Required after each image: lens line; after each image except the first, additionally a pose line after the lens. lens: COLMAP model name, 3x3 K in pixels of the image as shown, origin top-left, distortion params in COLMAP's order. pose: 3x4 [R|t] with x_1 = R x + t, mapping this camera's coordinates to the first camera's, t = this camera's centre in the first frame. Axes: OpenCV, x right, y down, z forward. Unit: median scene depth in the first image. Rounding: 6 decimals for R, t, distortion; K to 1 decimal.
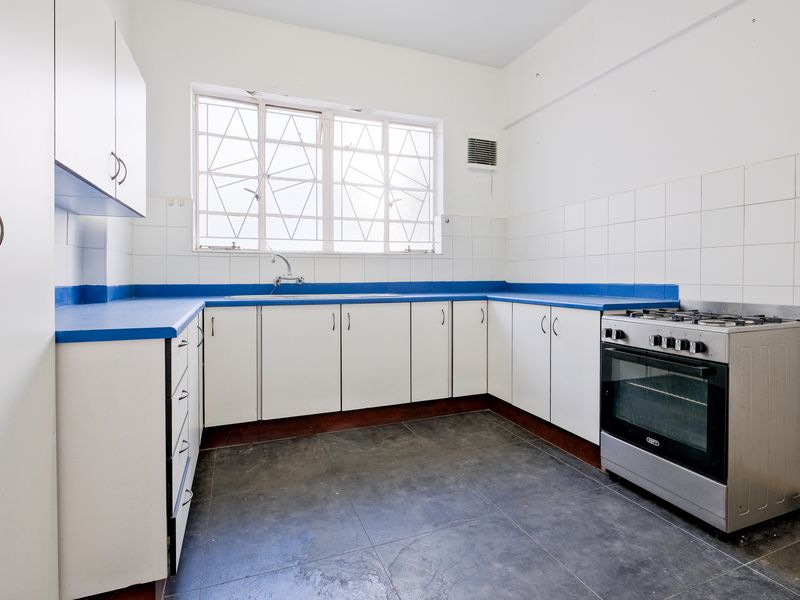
lens RADIAL K [[415.5, 0, 399.3], [0, 415.5, 281.6], [0, 0, 1]] dist [-0.001303, -0.000532]
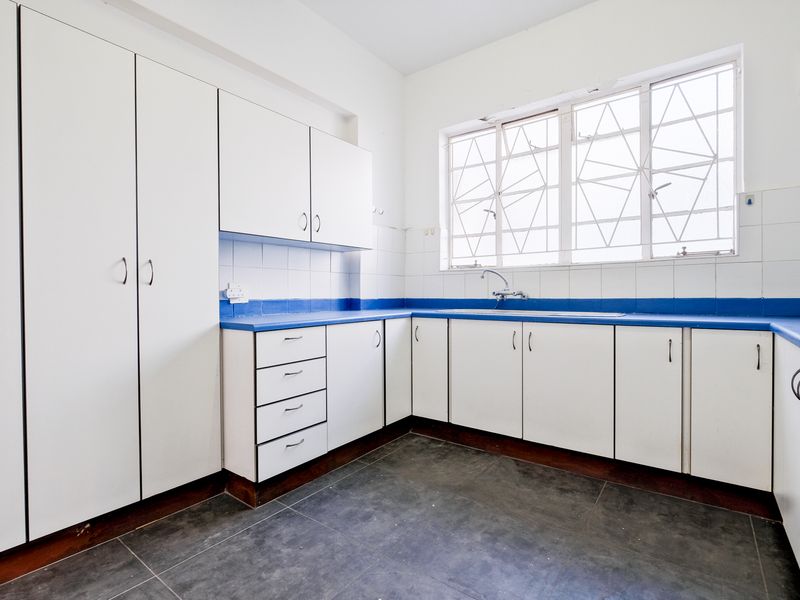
lens RADIAL K [[406.6, 0, 389.2], [0, 406.6, 298.6], [0, 0, 1]] dist [-0.002688, -0.000713]
pose [[0.517357, 0.010206, -0.855709, 0.413119], [-0.005669, 0.999948, 0.008499, -0.002441], [0.855751, 0.000454, 0.517387, 0.253562]]
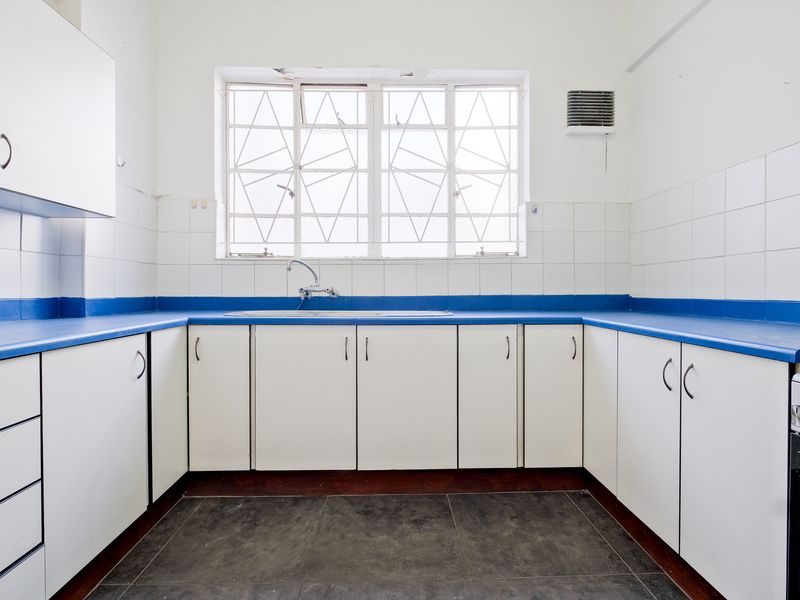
lens RADIAL K [[413.0, 0, 401.9], [0, 413.0, 291.9], [0, 0, 1]] dist [-0.001736, -0.001408]
pose [[0.942514, 0.003445, -0.334148, 0.159113], [-0.004995, 0.999980, -0.003779, -0.002563], [0.334128, 0.005231, 0.942513, 0.292686]]
